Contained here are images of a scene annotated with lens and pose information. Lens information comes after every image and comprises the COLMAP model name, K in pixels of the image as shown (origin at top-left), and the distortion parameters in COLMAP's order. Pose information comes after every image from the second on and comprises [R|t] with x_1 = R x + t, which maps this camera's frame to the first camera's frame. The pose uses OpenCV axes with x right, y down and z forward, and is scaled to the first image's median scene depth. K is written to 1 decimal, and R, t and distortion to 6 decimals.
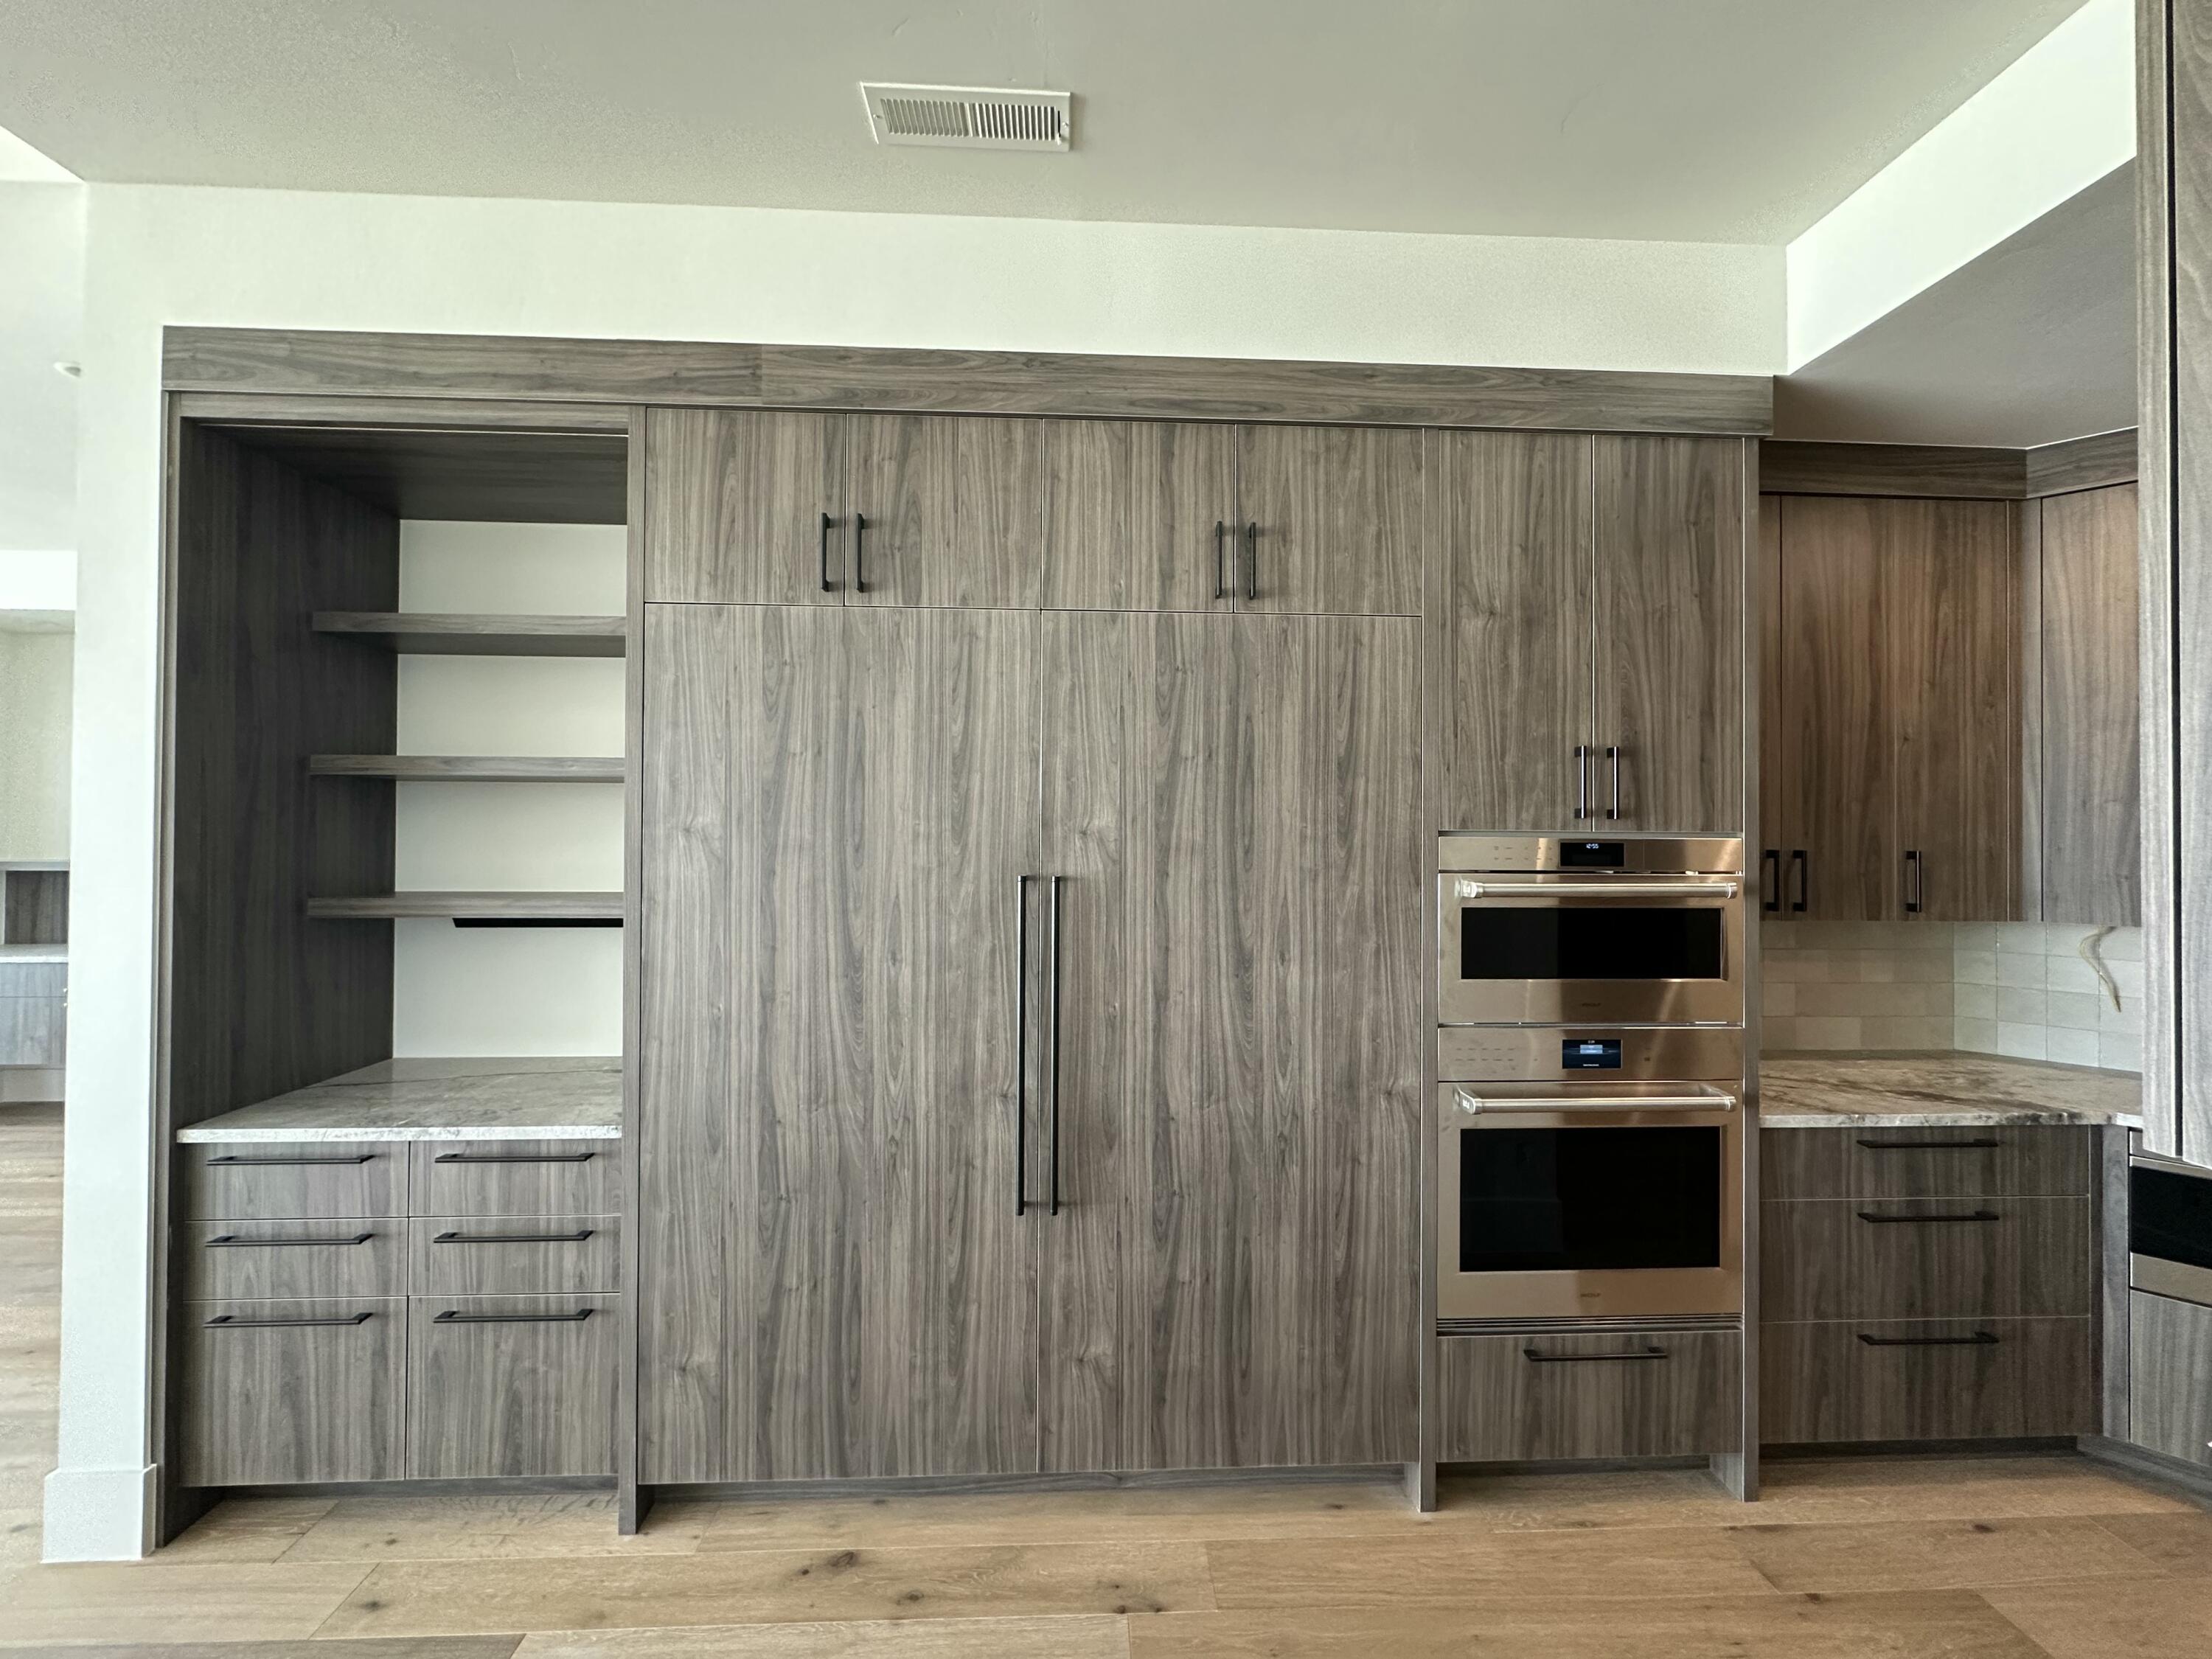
lens RADIAL K [[882.4, 0, 1101.4], [0, 882.4, 825.6], [0, 0, 1]] dist [-0.003673, 0.001160]
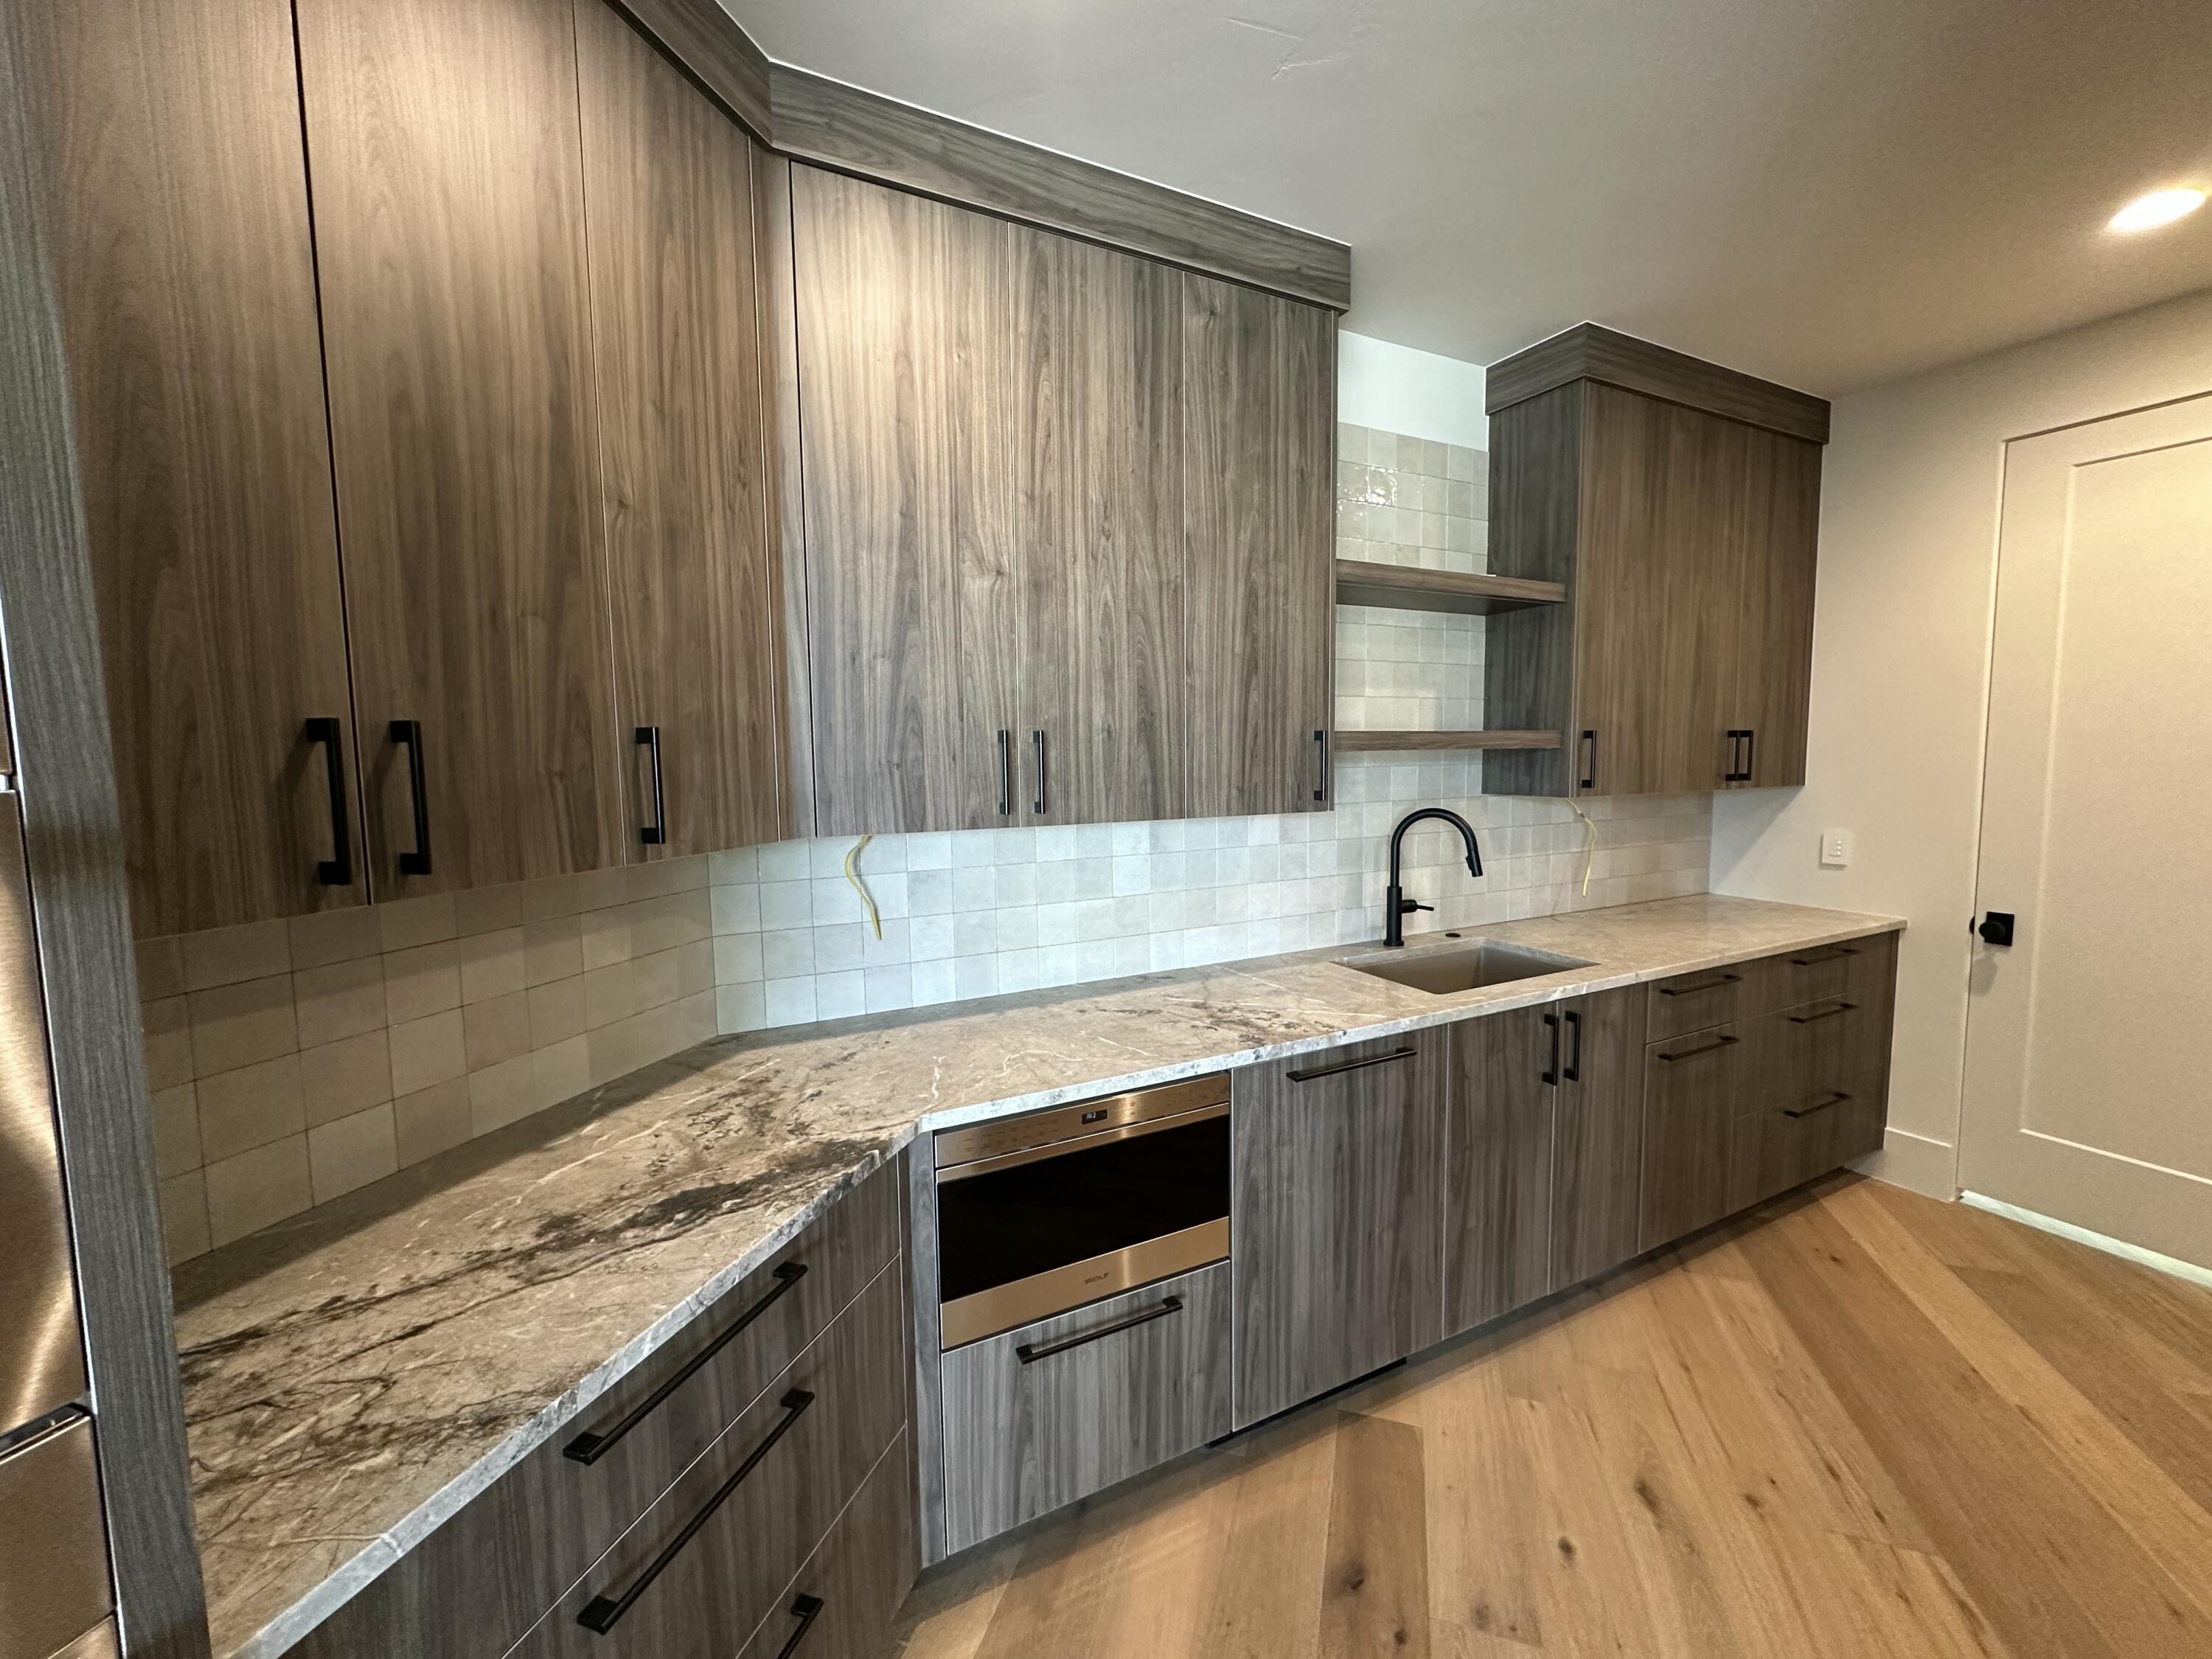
lens RADIAL K [[882.4, 0, 1120.7], [0, 882.4, 825.1], [0, 0, 1]] dist [-0.003673, 0.001160]
pose [[0.336298, -0.091860, 0.937265, 0.593981], [0.005239, 0.995399, 0.095678, 0.042964], [-0.941741, -0.027266, 0.335232, 0.636090]]
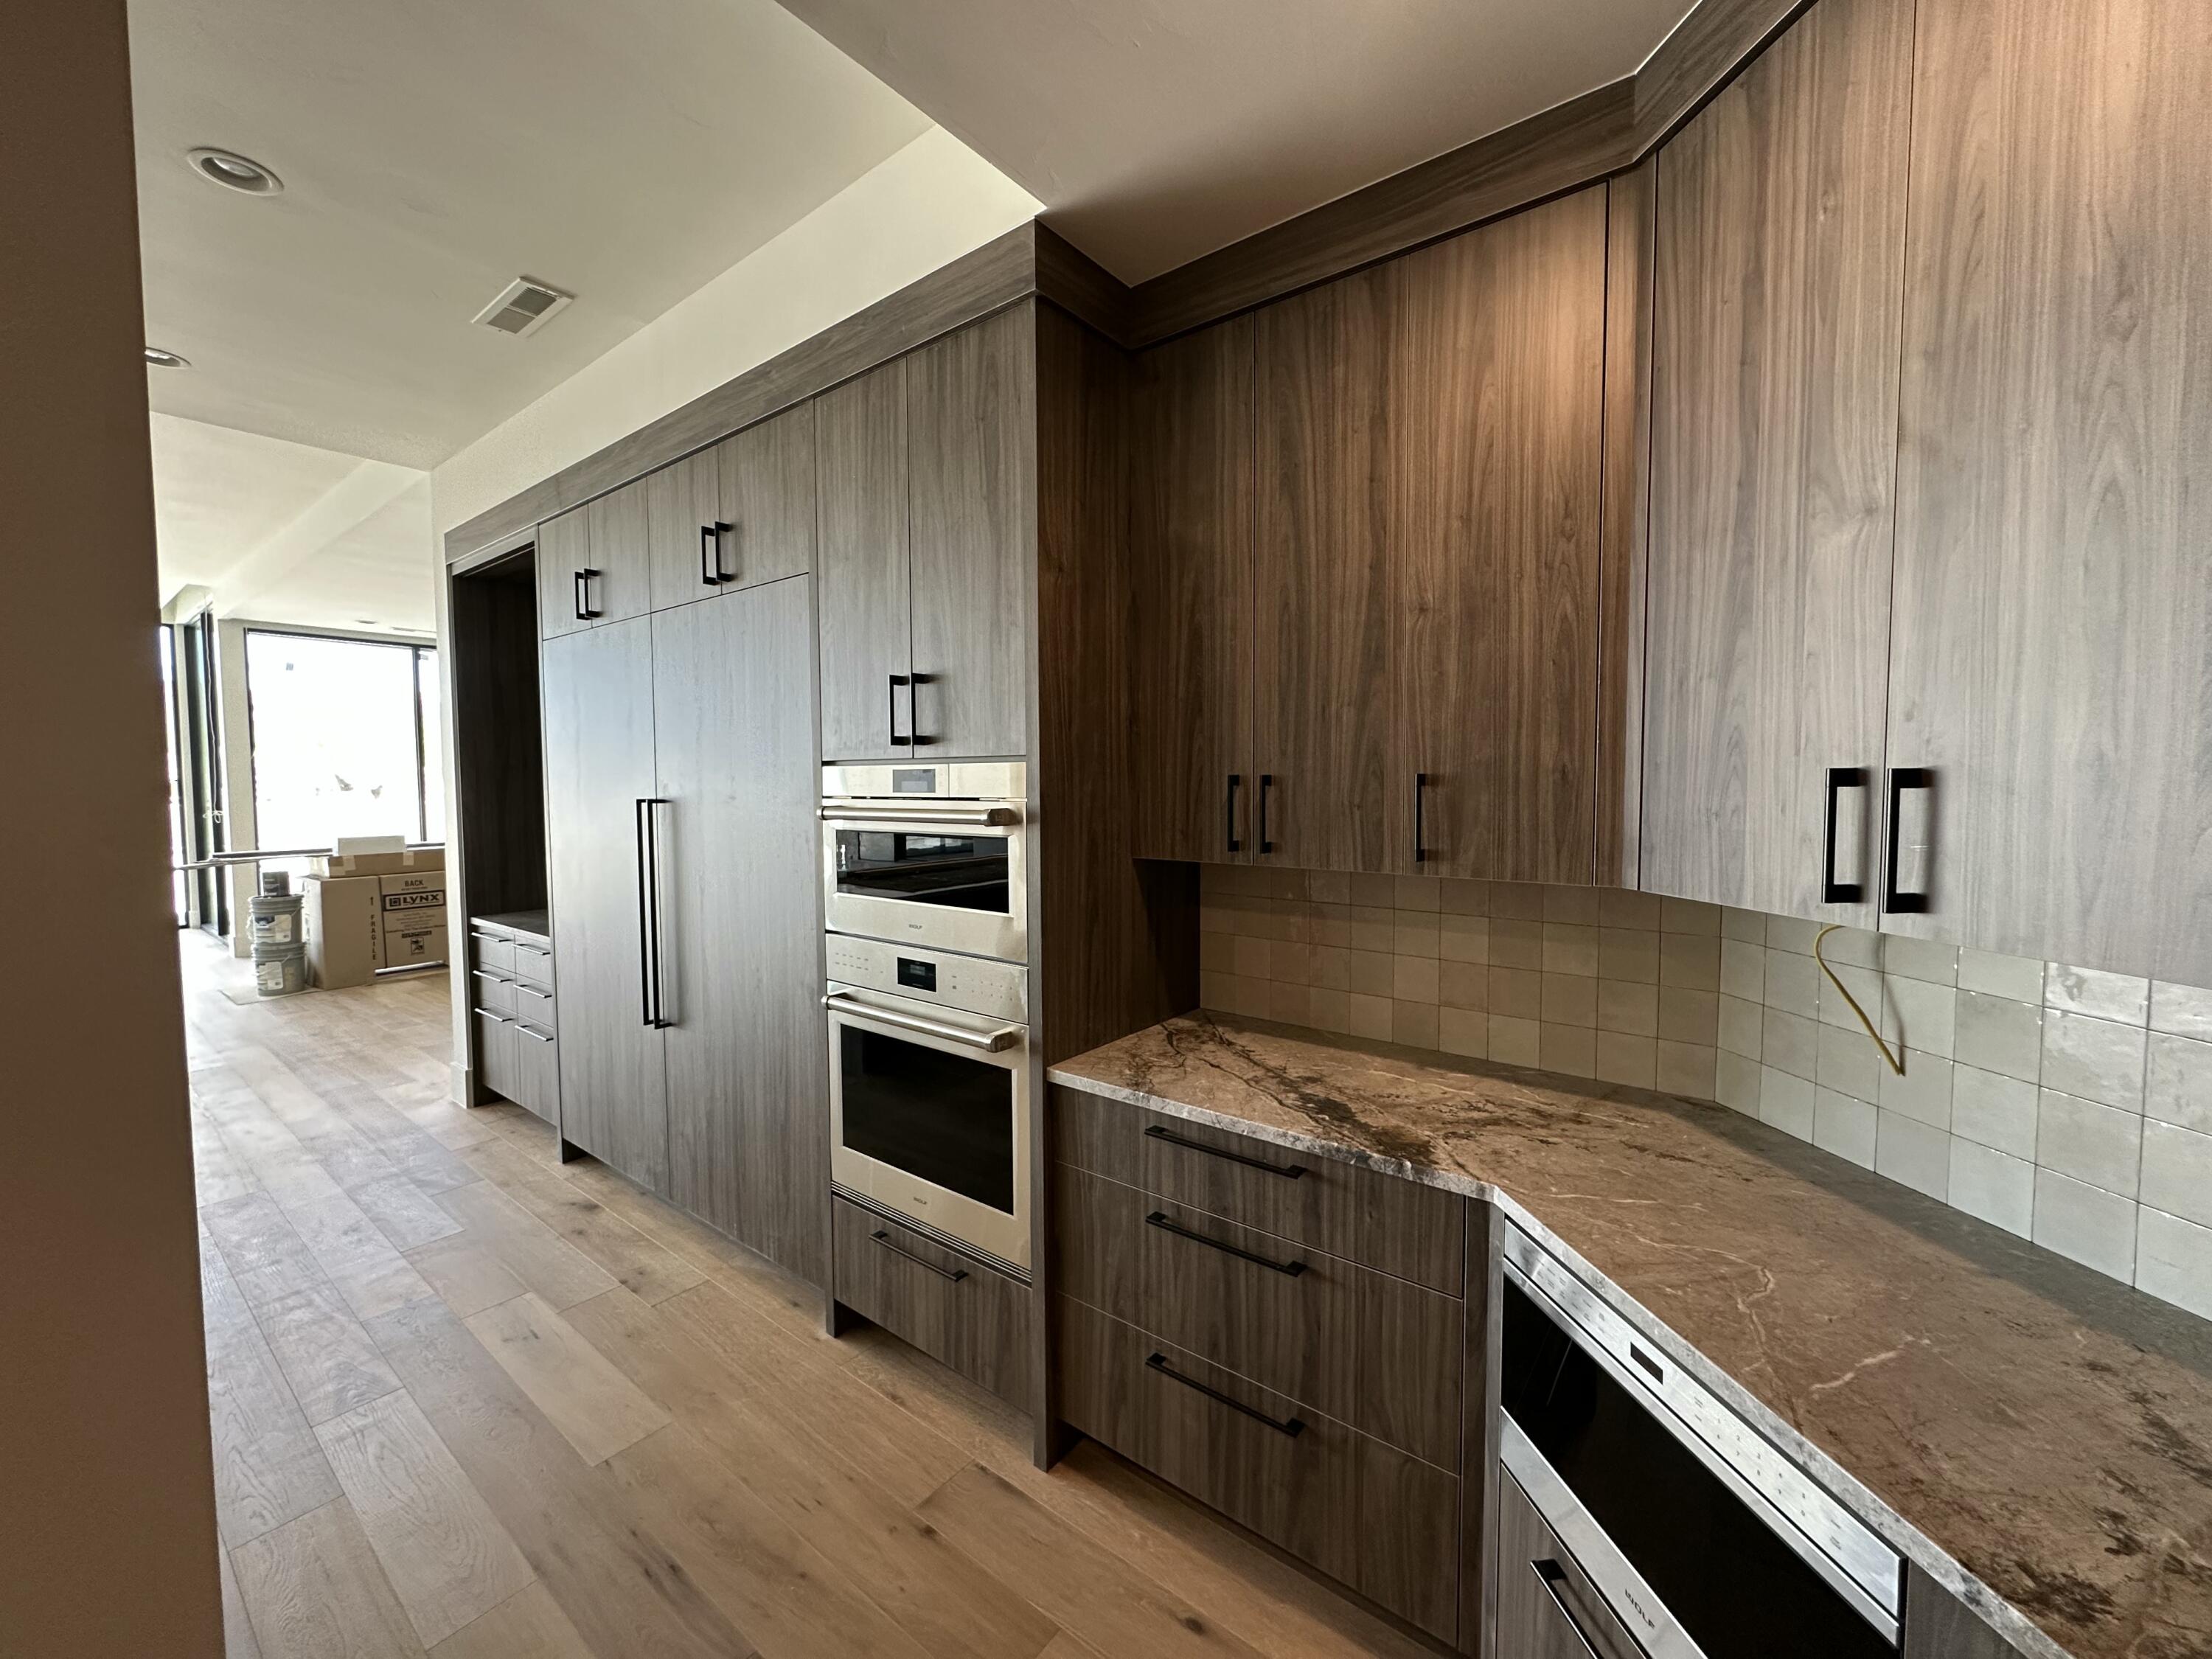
lens RADIAL K [[882.4, 0, 1093.9], [0, 882.4, 825.7], [0, 0, 1]] dist [-0.003673, 0.001160]
pose [[0.758296, 0.022869, -0.651509, 1.334663], [0.015773, 0.998448, 0.053405, 0.032610], [0.651719, -0.050773, 0.756759, 0.350781]]
